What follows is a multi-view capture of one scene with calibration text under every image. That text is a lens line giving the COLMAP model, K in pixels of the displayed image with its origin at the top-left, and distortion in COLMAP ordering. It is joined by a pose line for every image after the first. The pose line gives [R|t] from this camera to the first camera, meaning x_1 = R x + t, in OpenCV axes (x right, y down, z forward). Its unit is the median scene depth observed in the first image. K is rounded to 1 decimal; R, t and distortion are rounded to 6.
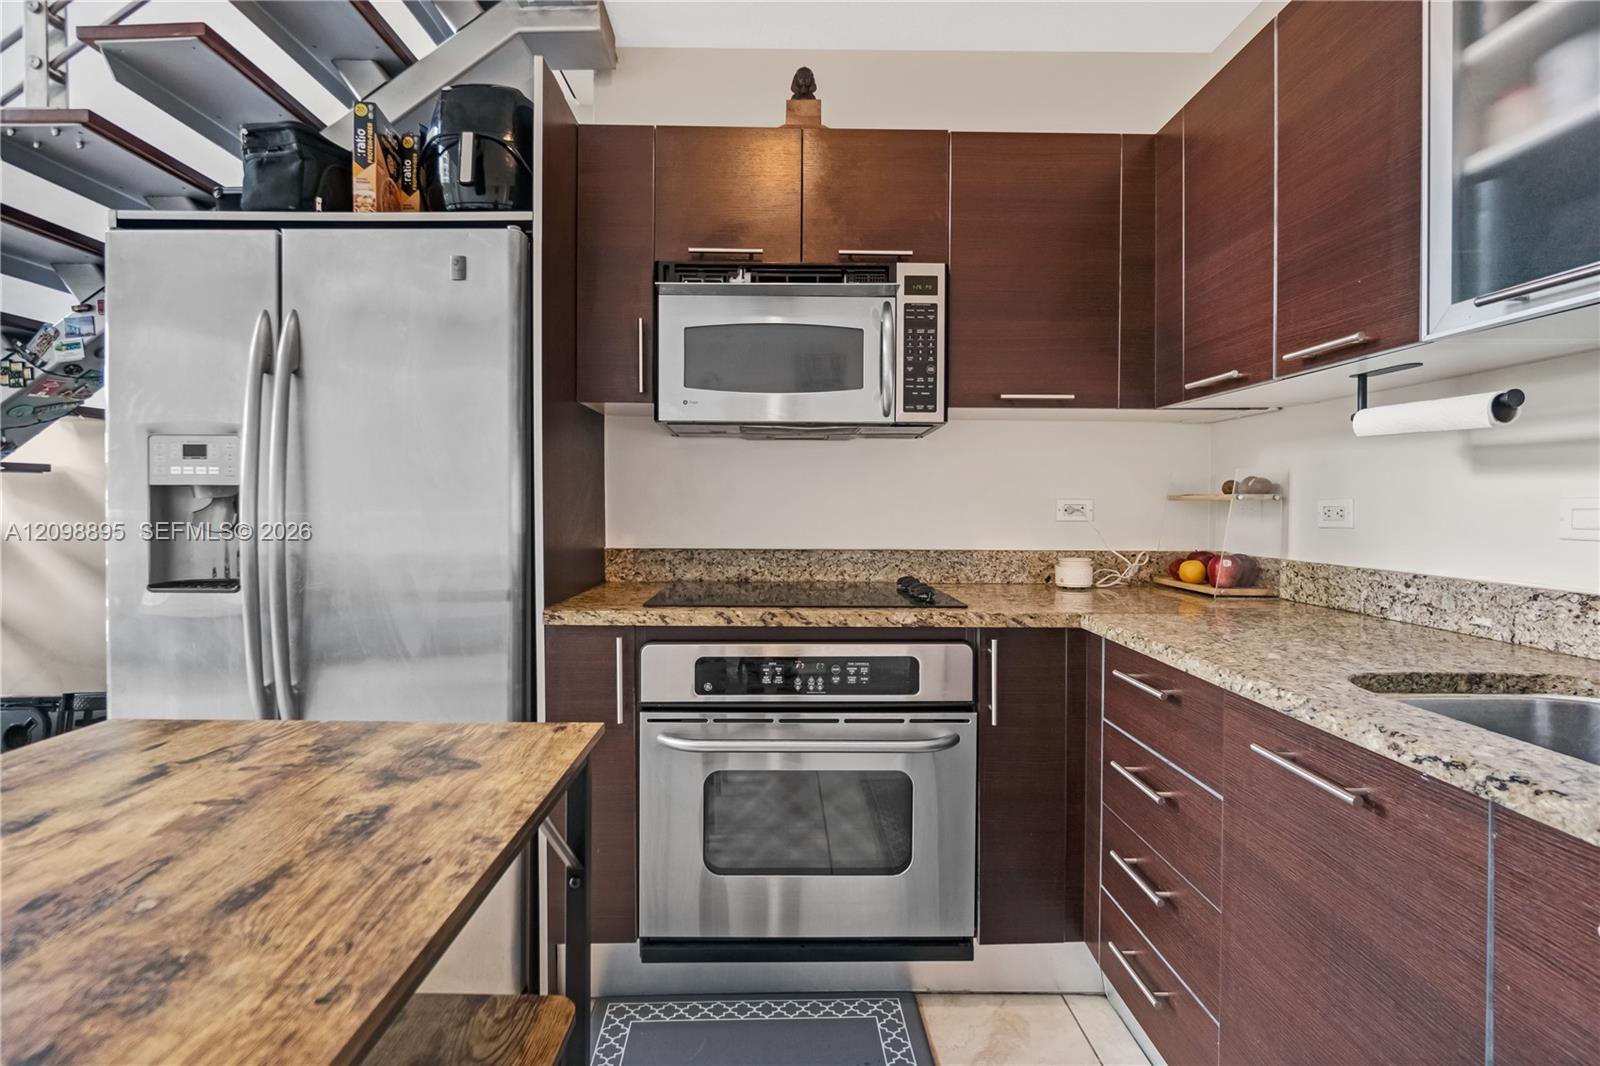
lens RADIAL K [[767.9, 0, 786.7], [0, 767.9, 516.1], [0, 0, 1]] dist [-0.011620, 0.001046]
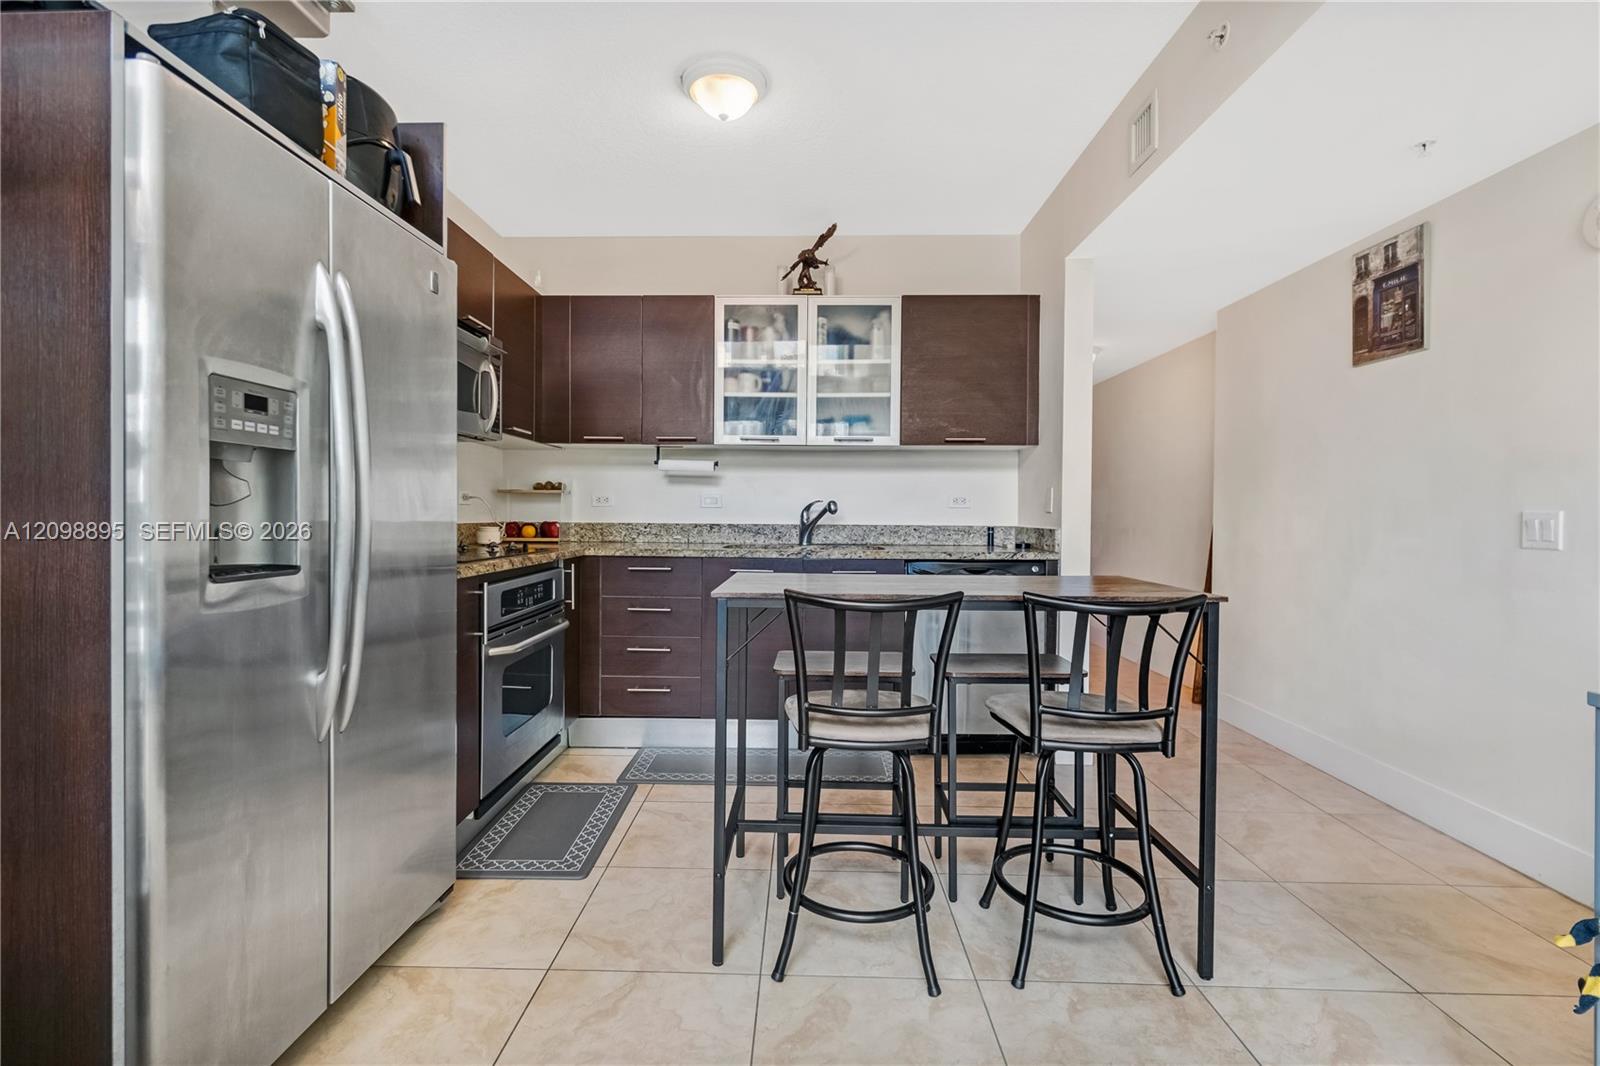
lens RADIAL K [[710.2, 0, 779.5], [0, 710.2, 519.0], [0, 0, 1]] dist [-0.006499, 0.000907]
pose [[0.047934, -0.014003, 0.998752, -1.432899], [0.009047, 0.999867, 0.013585, 0.030034], [-0.998810, 0.008384, 0.048054, 0.396113]]
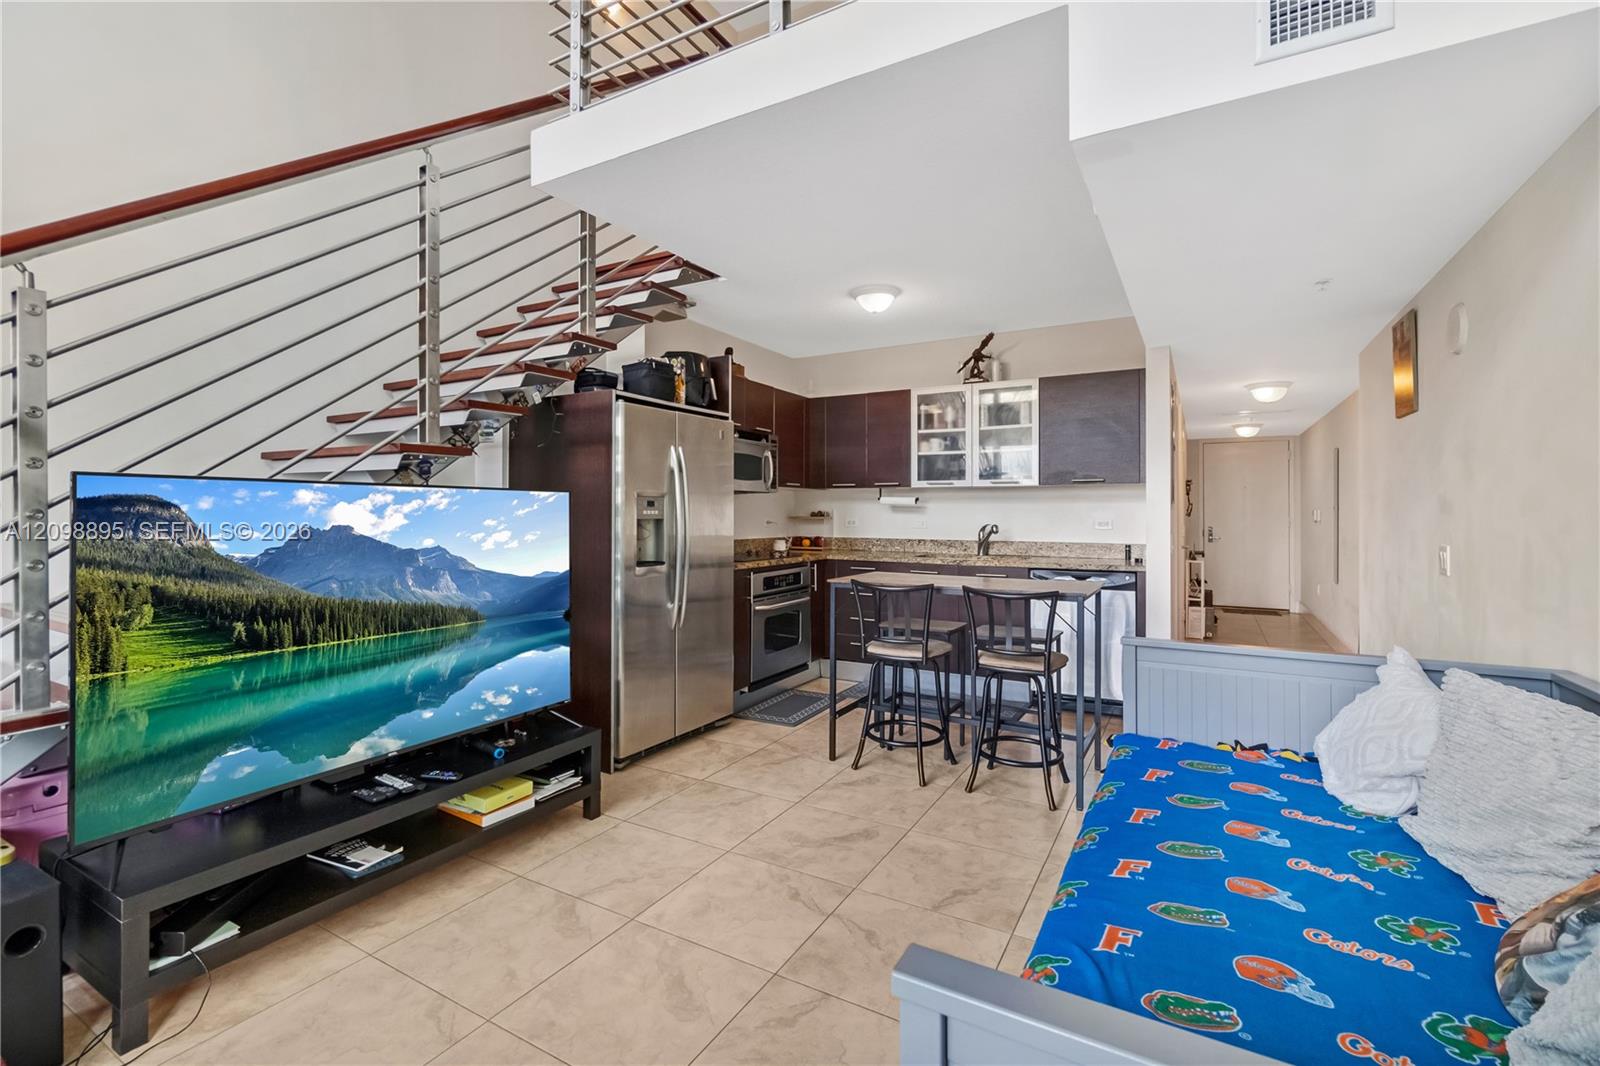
lens RADIAL K [[710.2, 0, 798.7], [0, 710.2, 504.5], [0, 0, 1]] dist [-0.006499, 0.000907]
pose [[0.505564, 0.005886, 0.862769, -2.280386], [0.014021, 0.999789, -0.015038, -0.043687], [-0.862675, 0.019700, 0.505374, -0.433928]]
